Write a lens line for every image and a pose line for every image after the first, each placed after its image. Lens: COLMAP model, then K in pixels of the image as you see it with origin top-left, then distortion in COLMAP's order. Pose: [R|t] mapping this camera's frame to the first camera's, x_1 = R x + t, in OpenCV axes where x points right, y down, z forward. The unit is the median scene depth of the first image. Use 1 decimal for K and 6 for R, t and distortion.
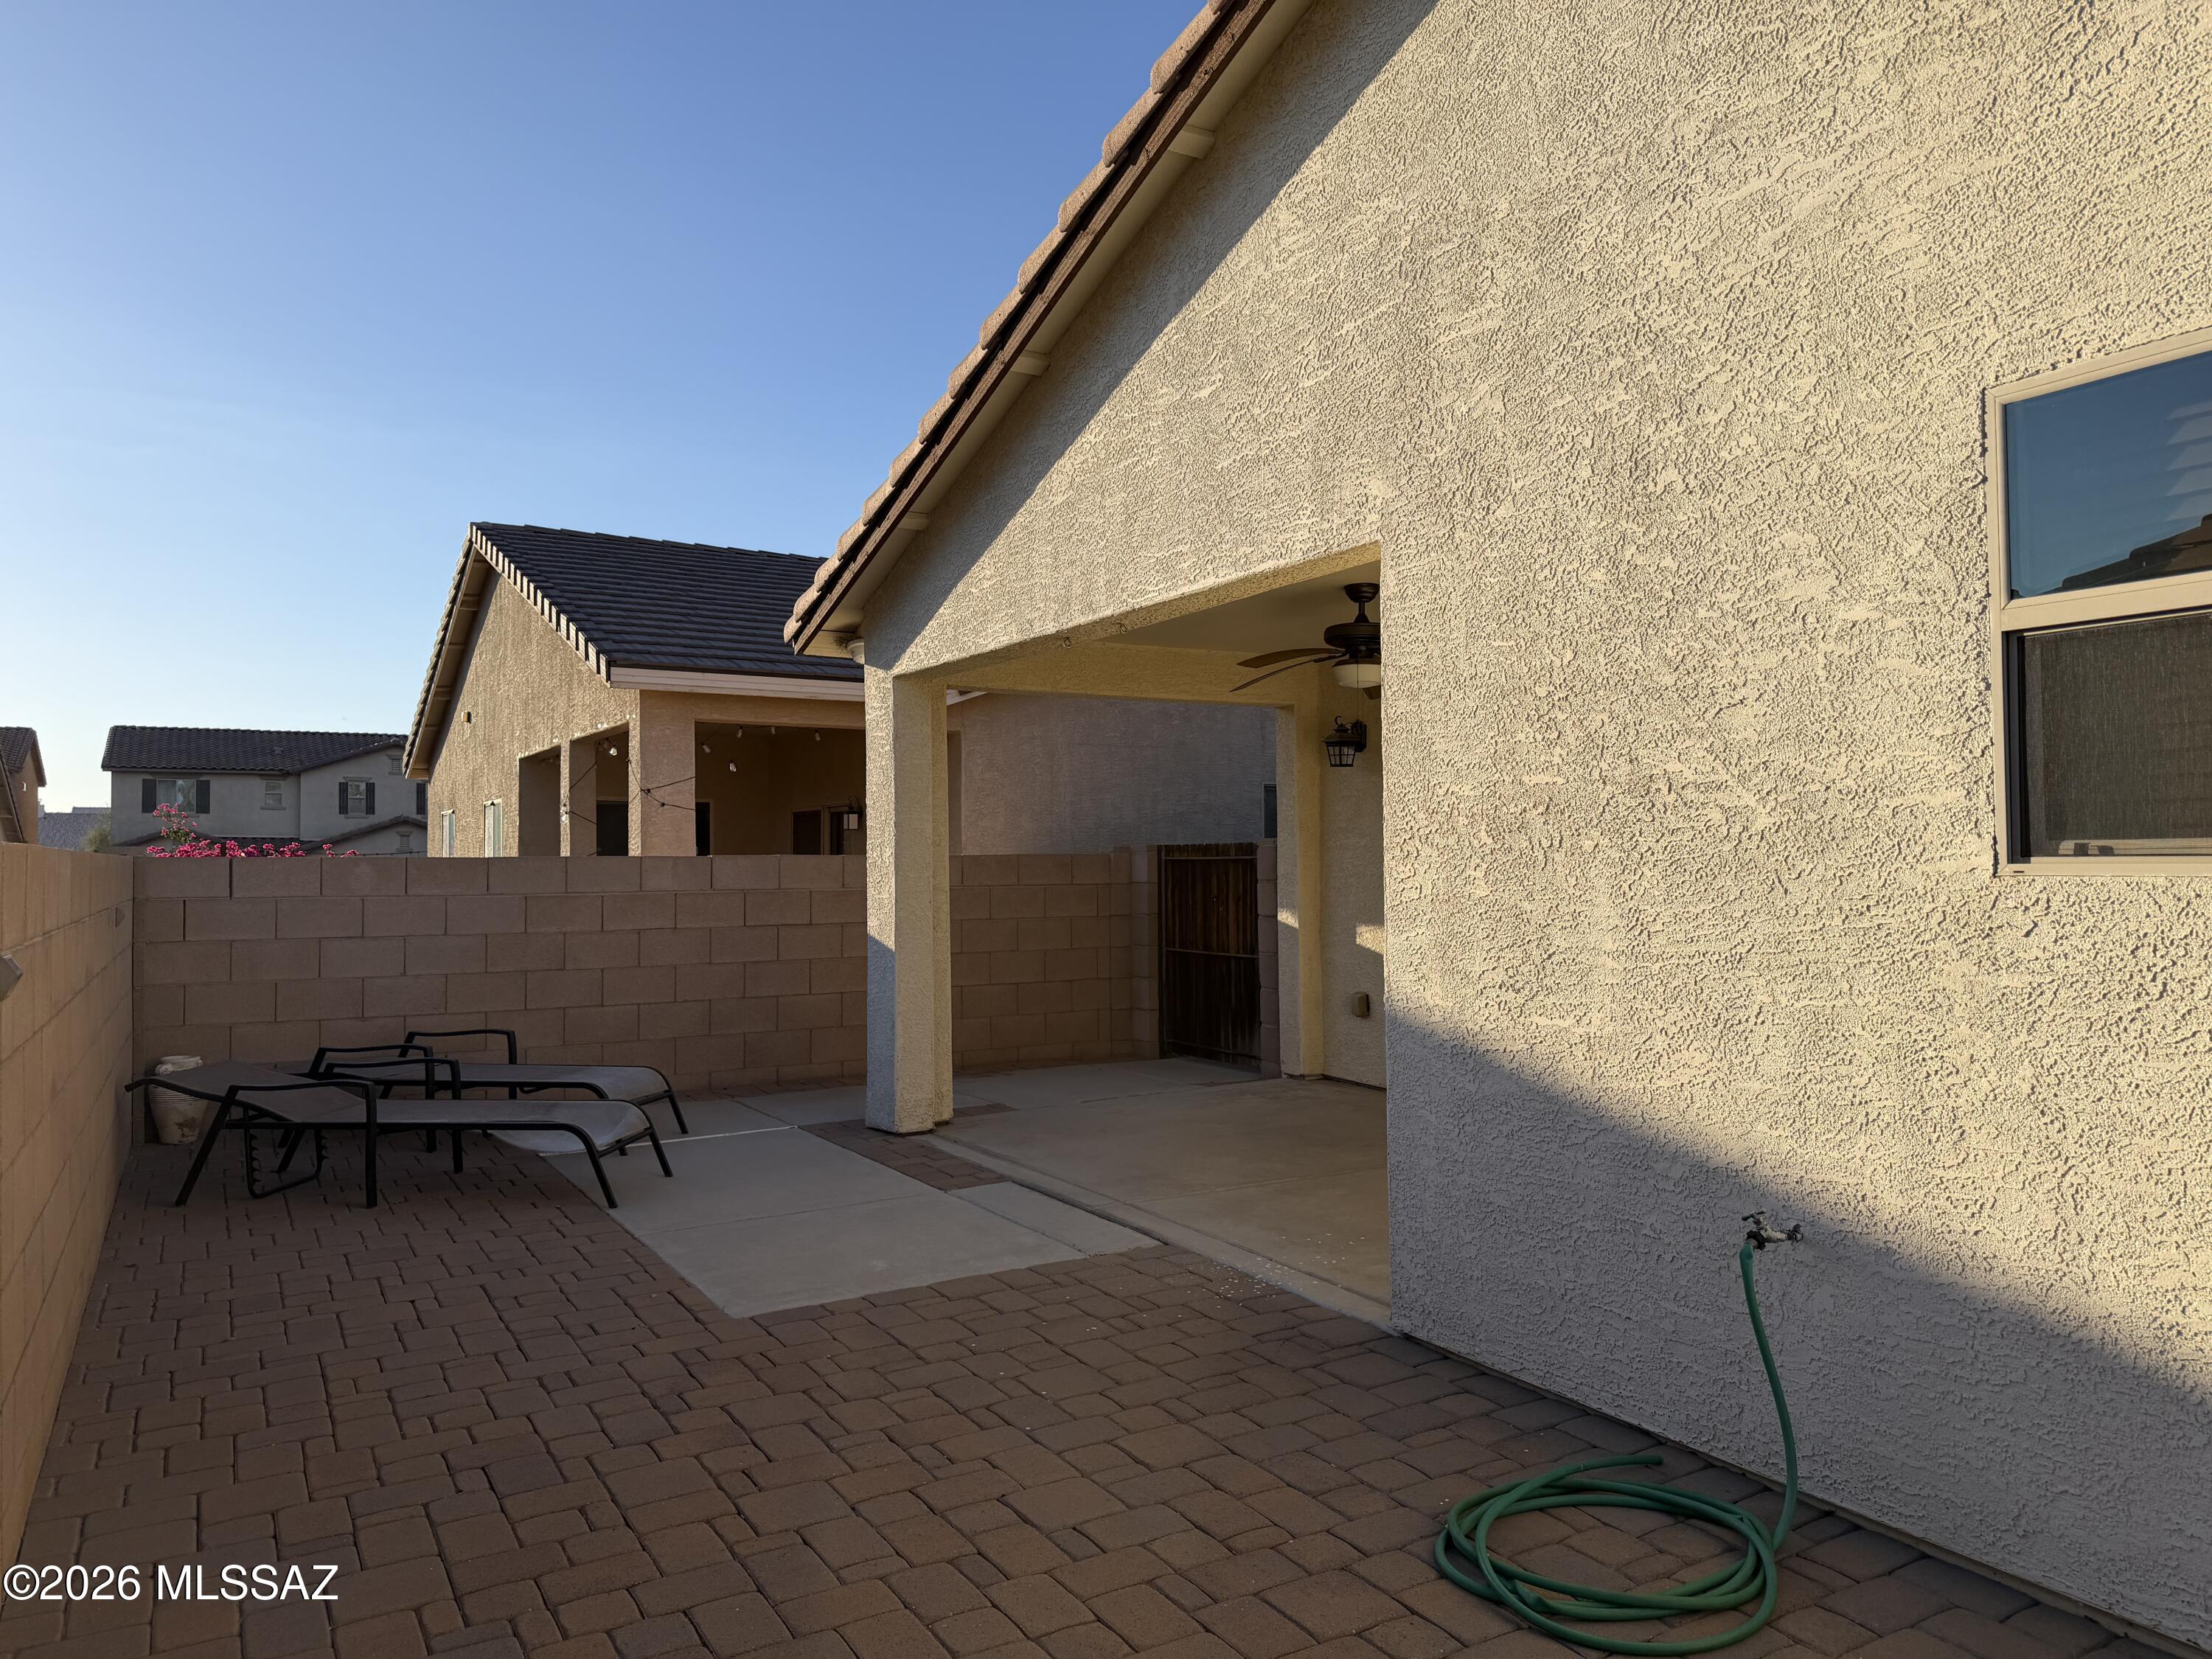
lens RADIAL K [[1528.6, 0, 1118.8], [0, 1528.6, 833.0], [0, 0, 1]] dist [-0.001021, -0.013099]
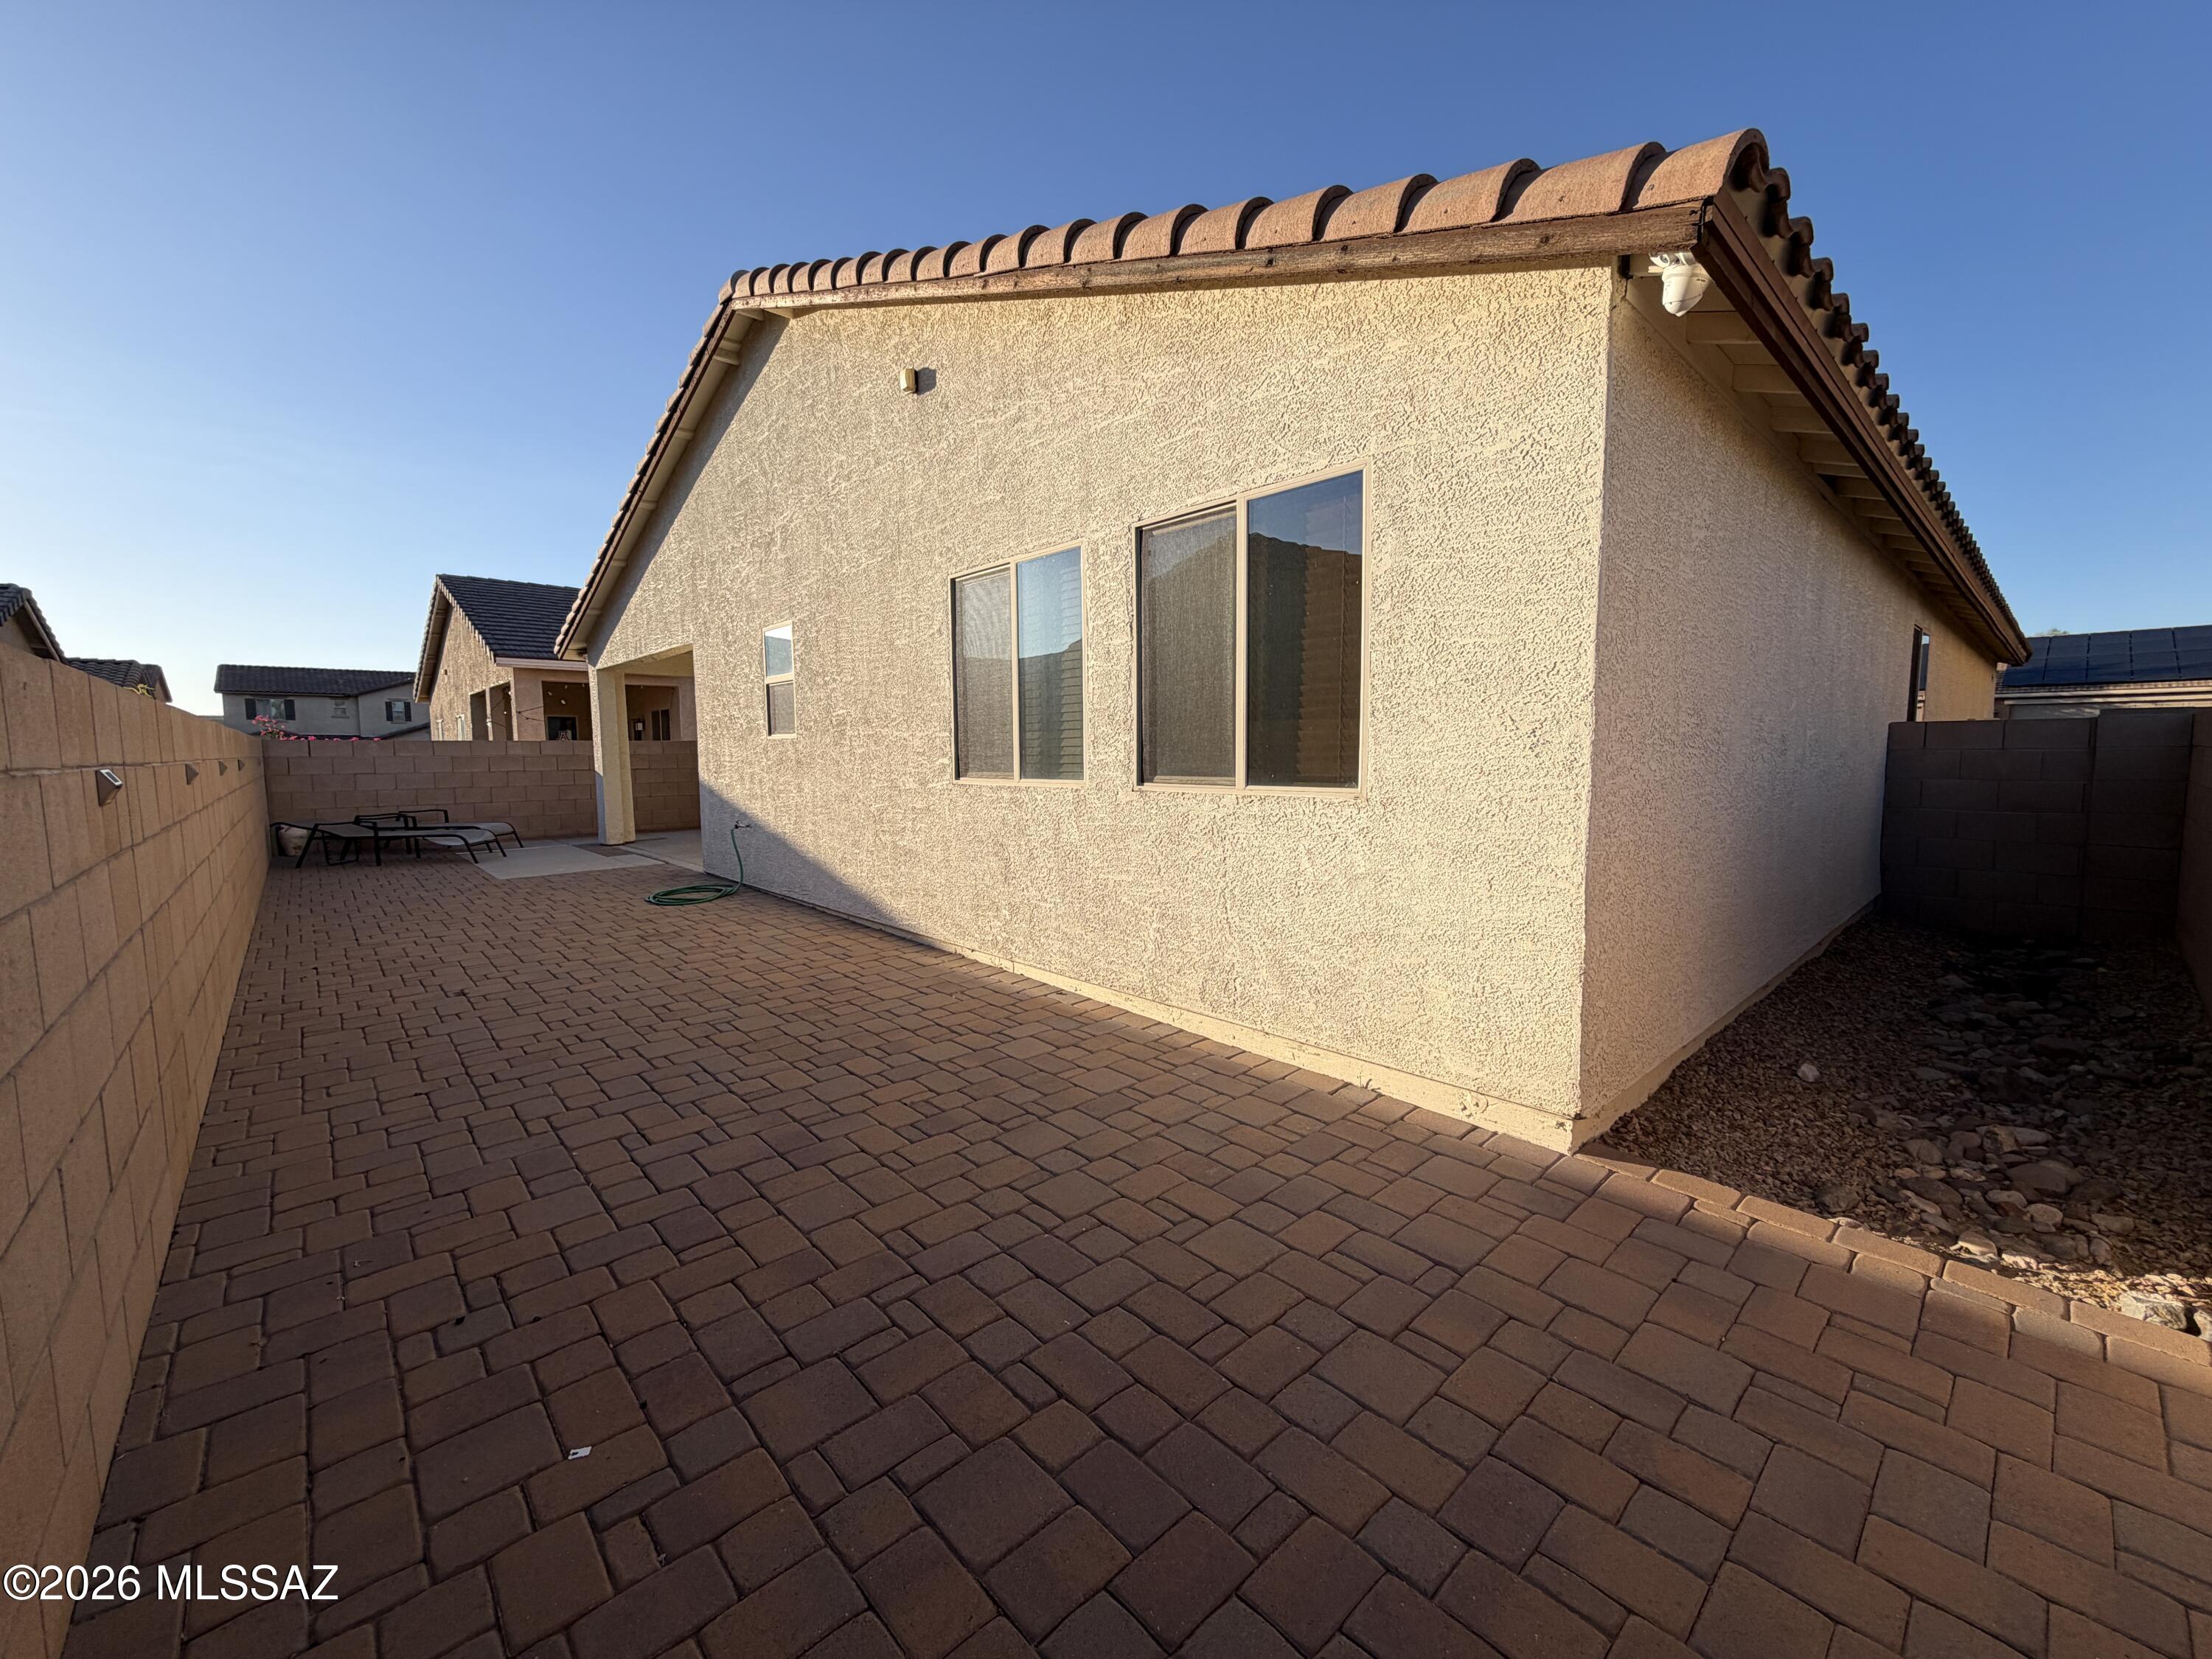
lens RADIAL K [[882.8, 0, 1086.6], [0, 882.8, 825.6], [0, 0, 1]] dist [0.000433, -0.000443]
pose [[0.981879, -0.012306, 0.189109, 0.323893], [-0.006458, 0.995137, 0.098284, 0.006908], [-0.189399, -0.097724, 0.977025, -0.551397]]
